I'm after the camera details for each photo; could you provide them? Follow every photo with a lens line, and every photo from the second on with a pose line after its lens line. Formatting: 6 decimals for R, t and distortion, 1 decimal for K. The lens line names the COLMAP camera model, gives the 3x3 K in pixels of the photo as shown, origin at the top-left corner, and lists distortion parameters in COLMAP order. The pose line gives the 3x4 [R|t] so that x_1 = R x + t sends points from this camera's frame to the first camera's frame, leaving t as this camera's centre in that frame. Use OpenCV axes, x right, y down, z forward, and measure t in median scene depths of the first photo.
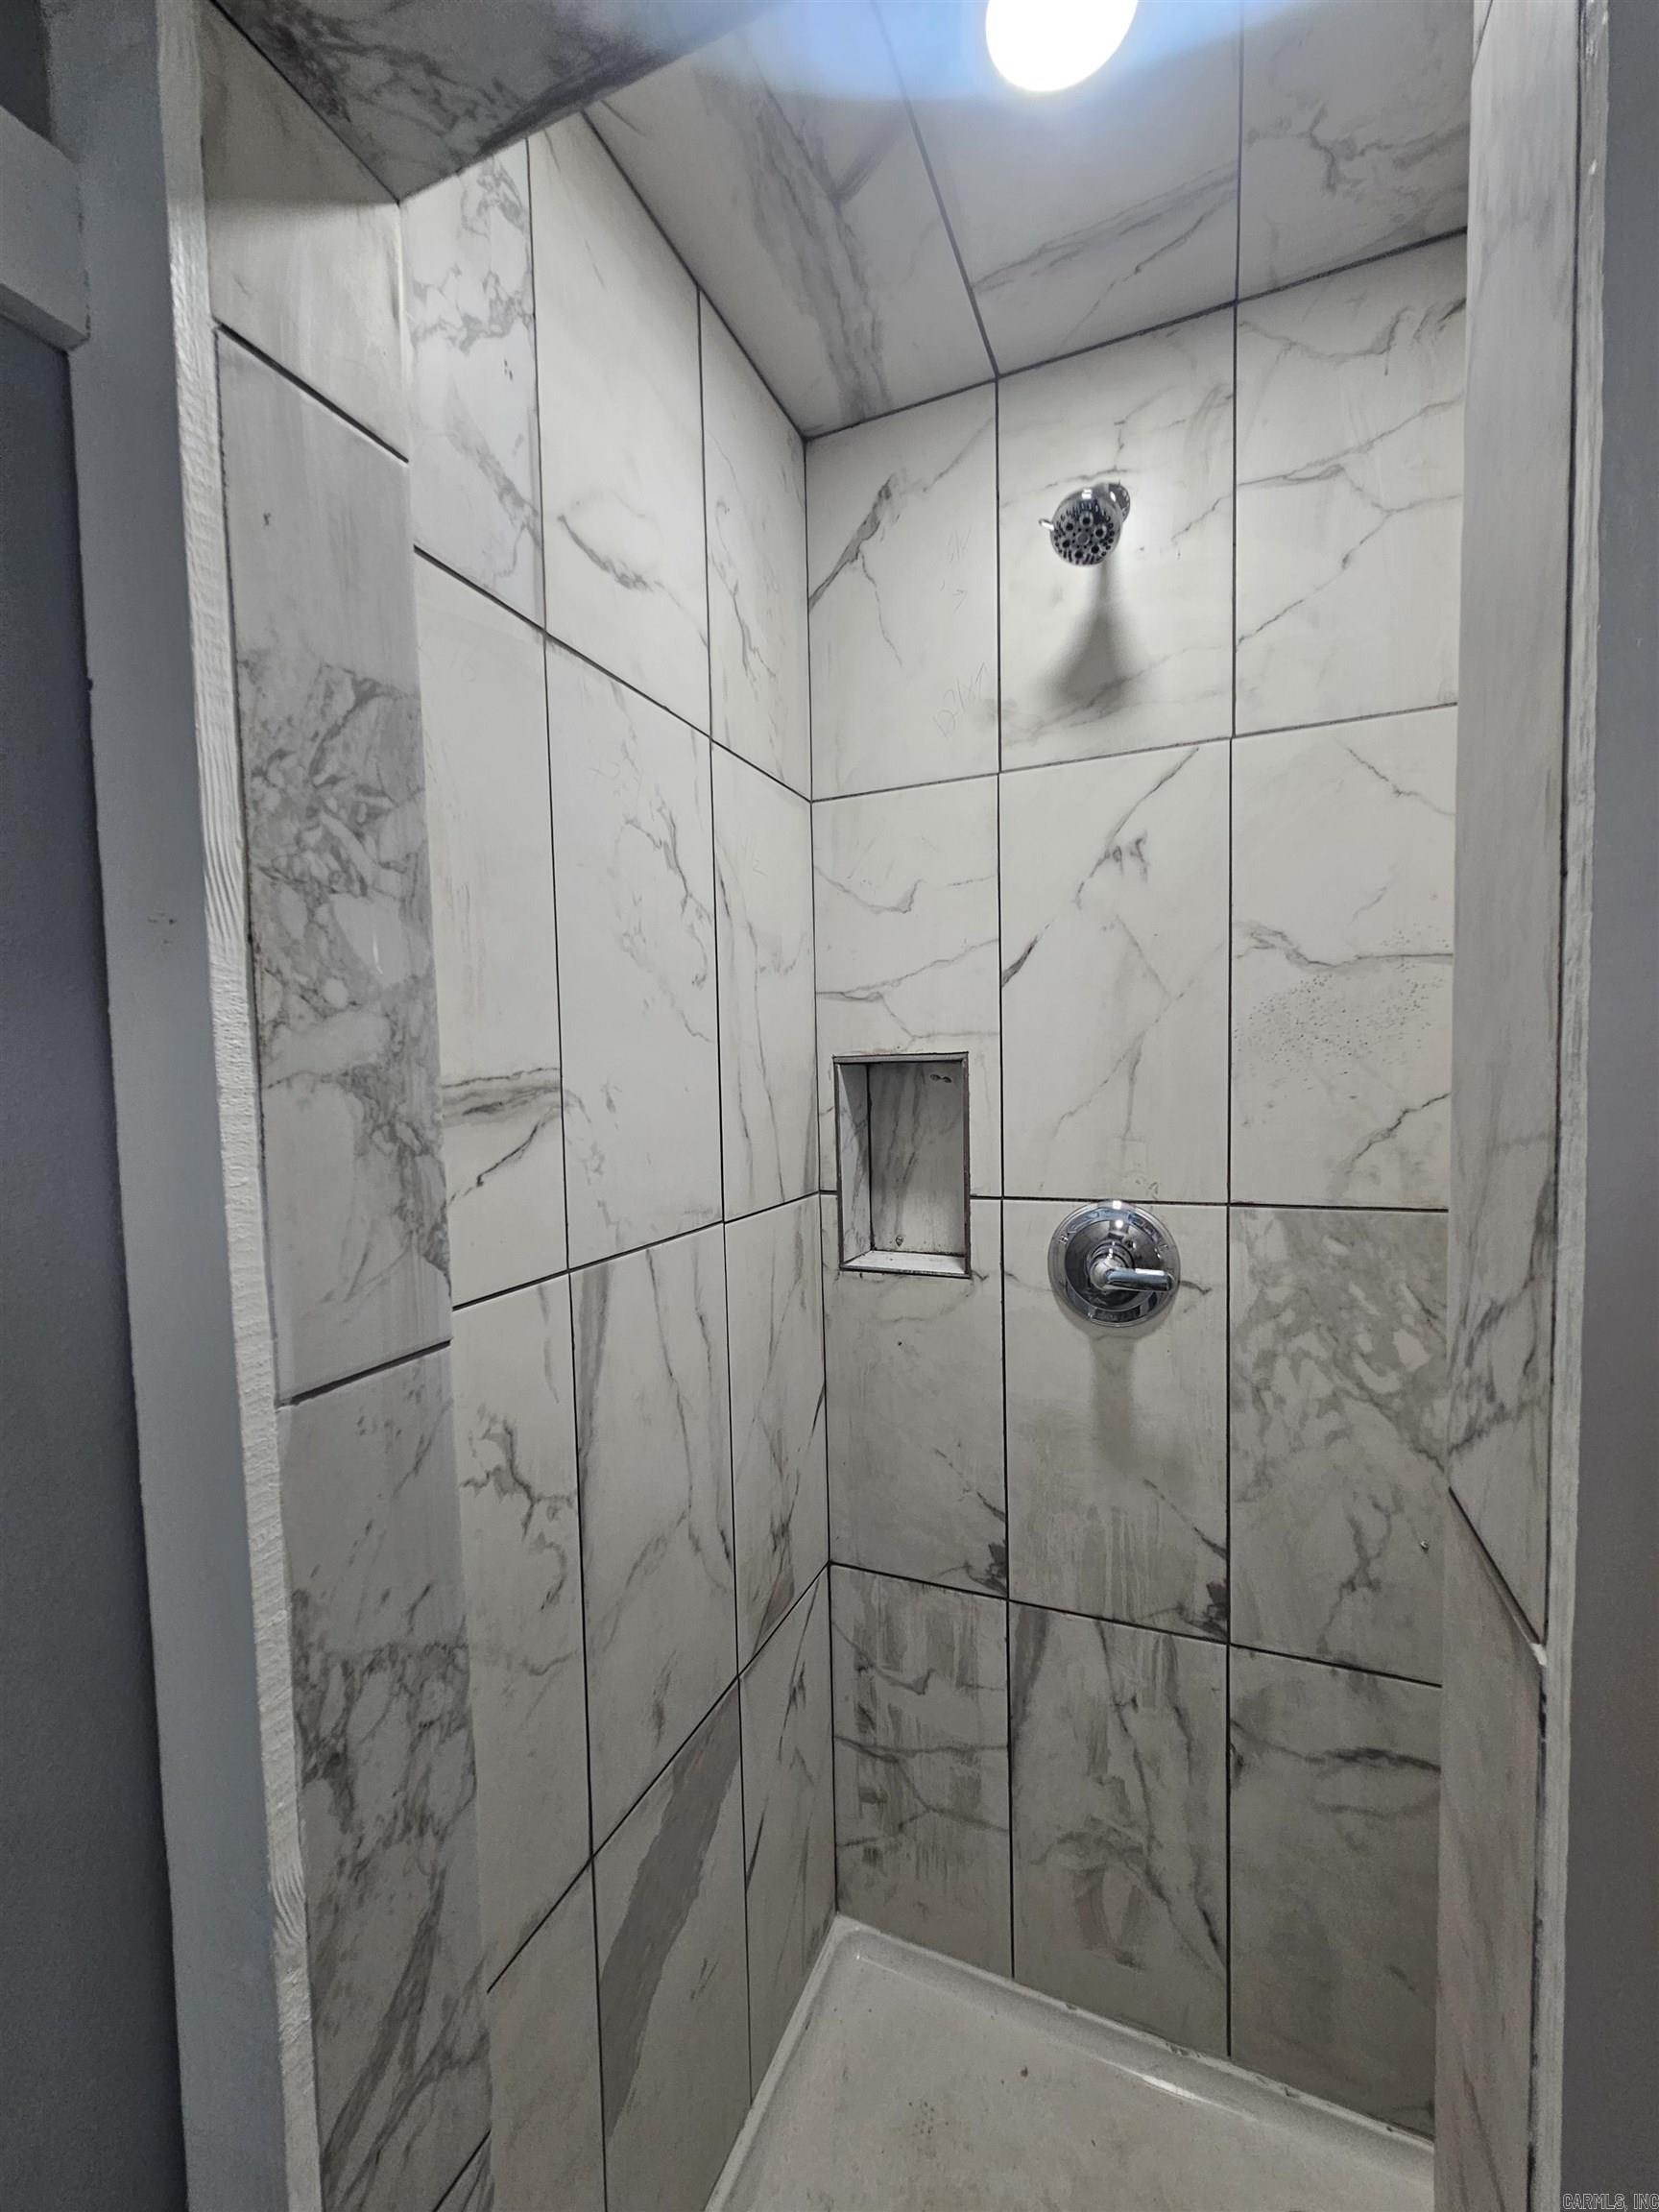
lens RADIAL K [[902.7, 0, 833.6], [0, 902.7, 1122.1], [0, 0, 1]] dist [-0.002227, 0.000406]
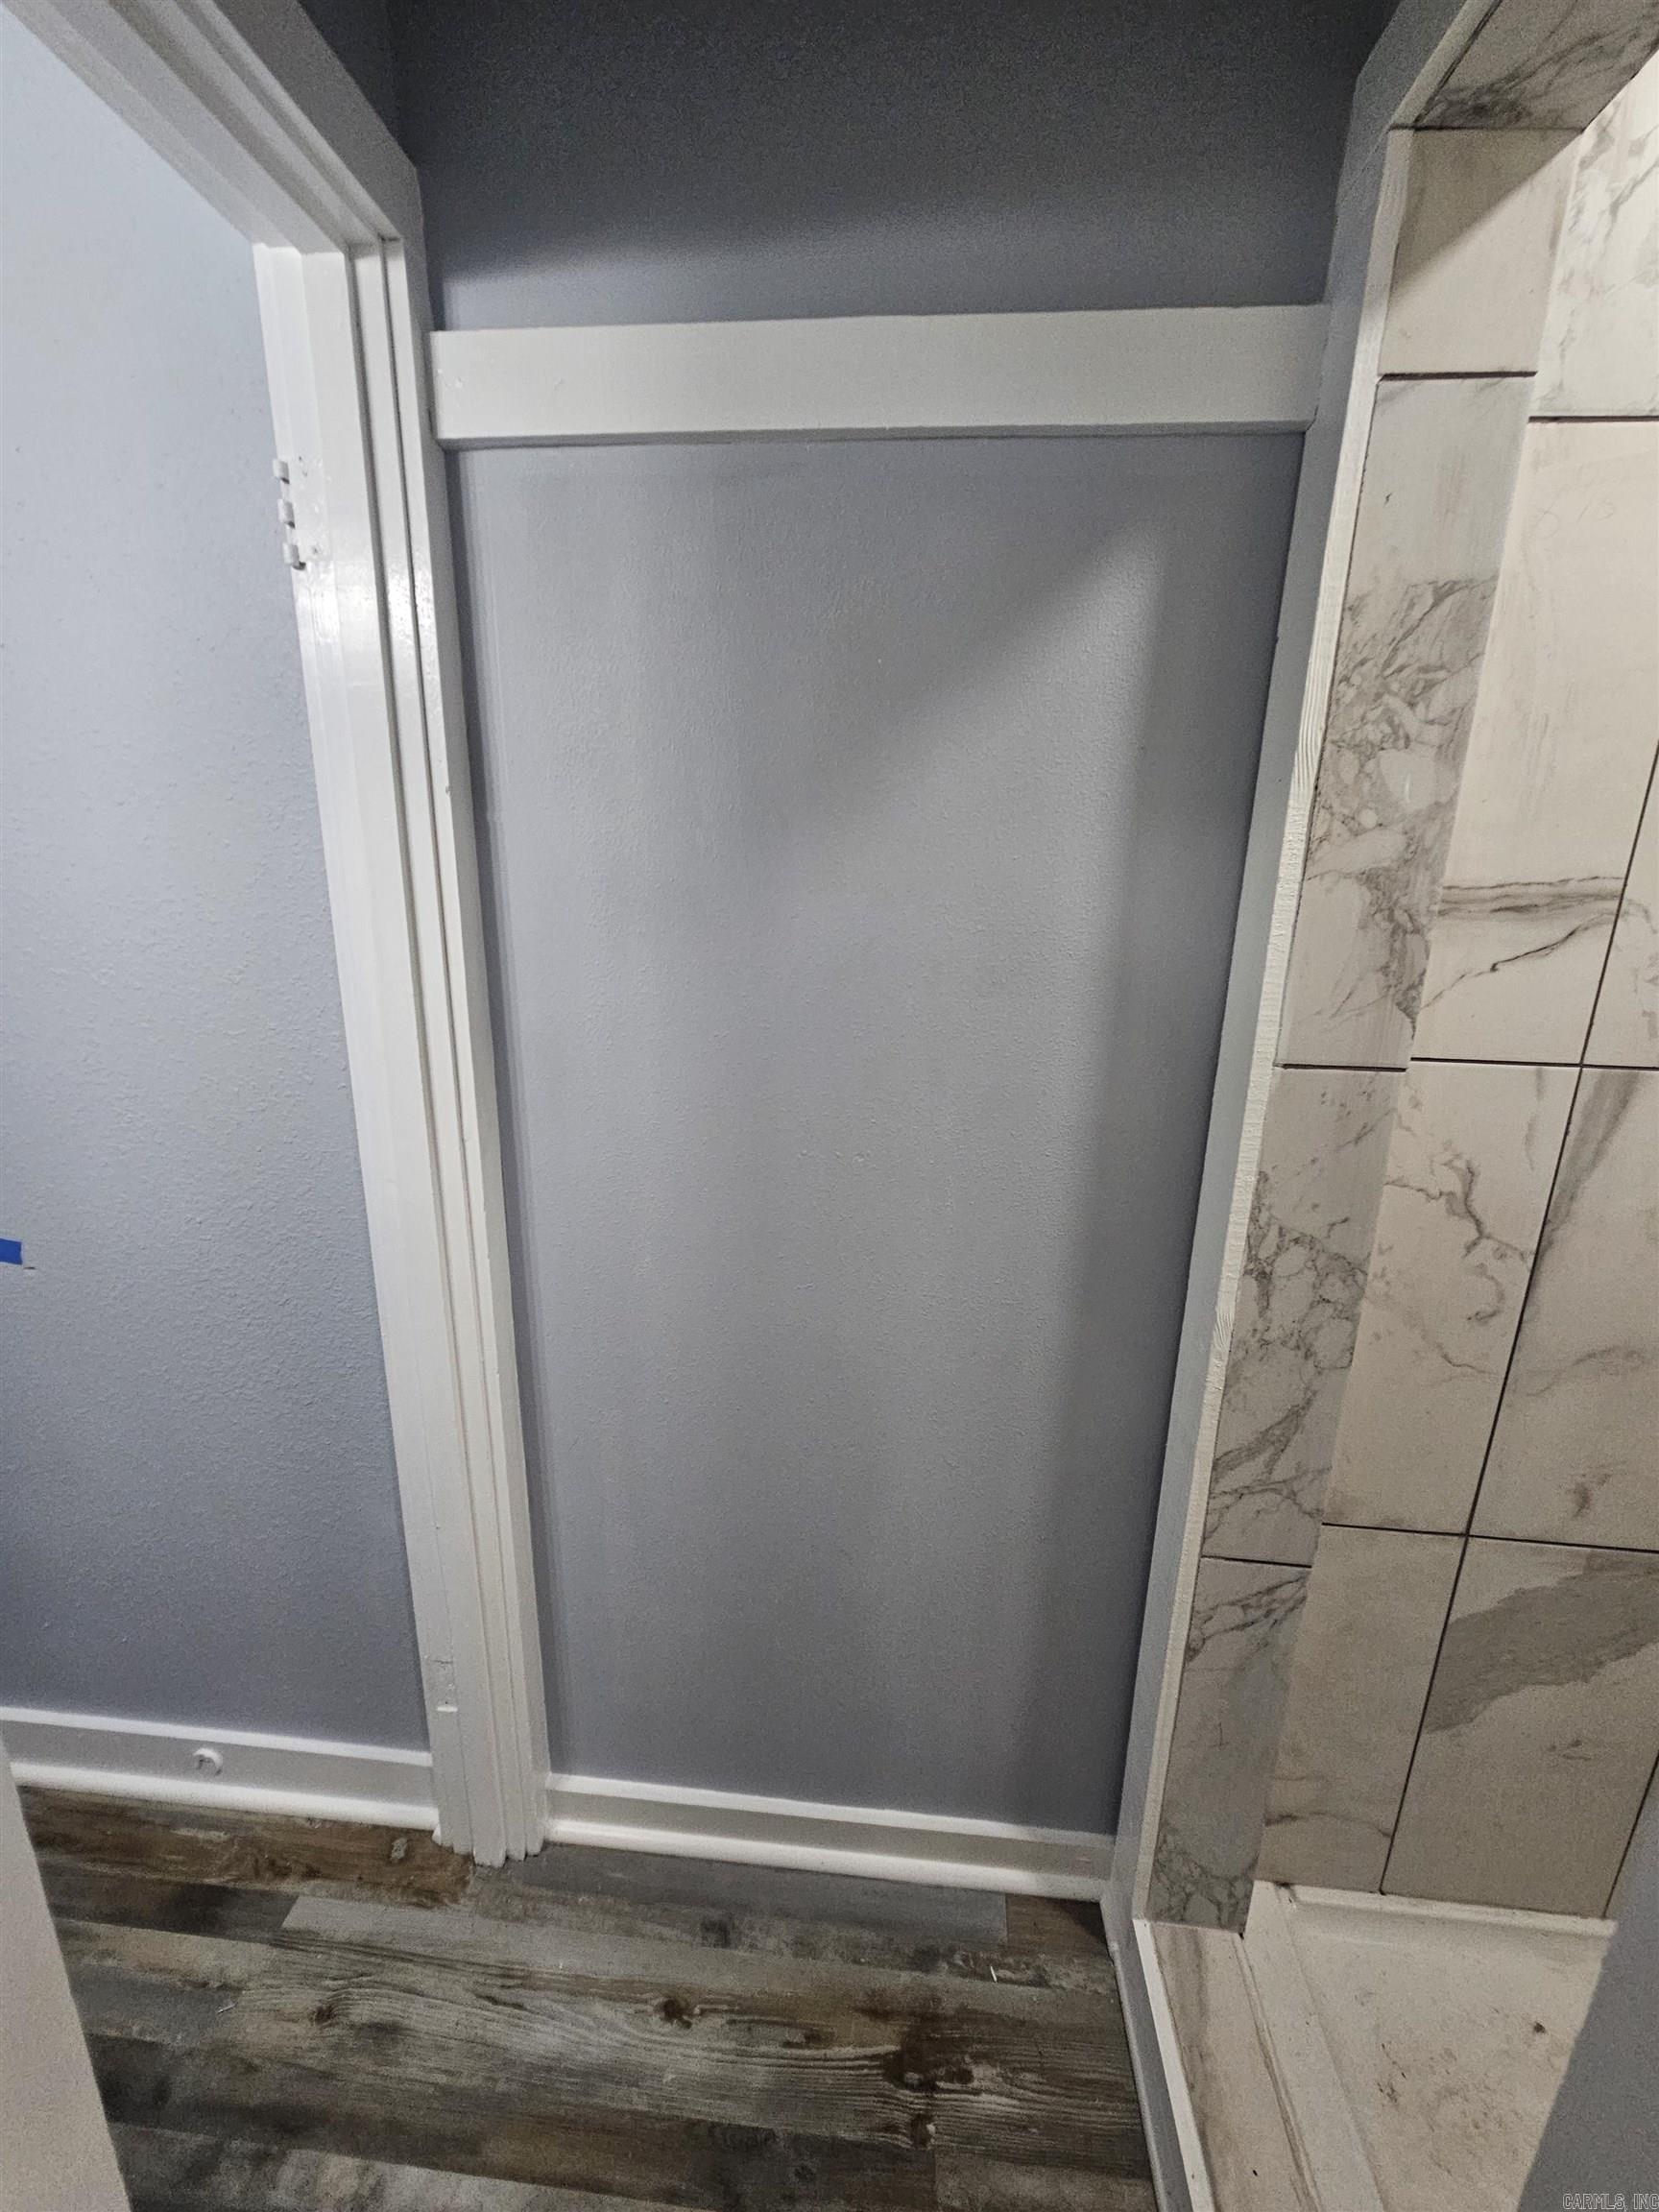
lens RADIAL K [[883.8, 0, 829.1], [0, 883.8, 1096.3], [0, 0, 1]] dist [-0.002306, -0.000245]
pose [[0.304539, 0.261211, -0.915983, 0.654365], [-0.086553, 0.965273, 0.246490, 0.021625], [0.948559, 0.004215, 0.316572, -0.337072]]
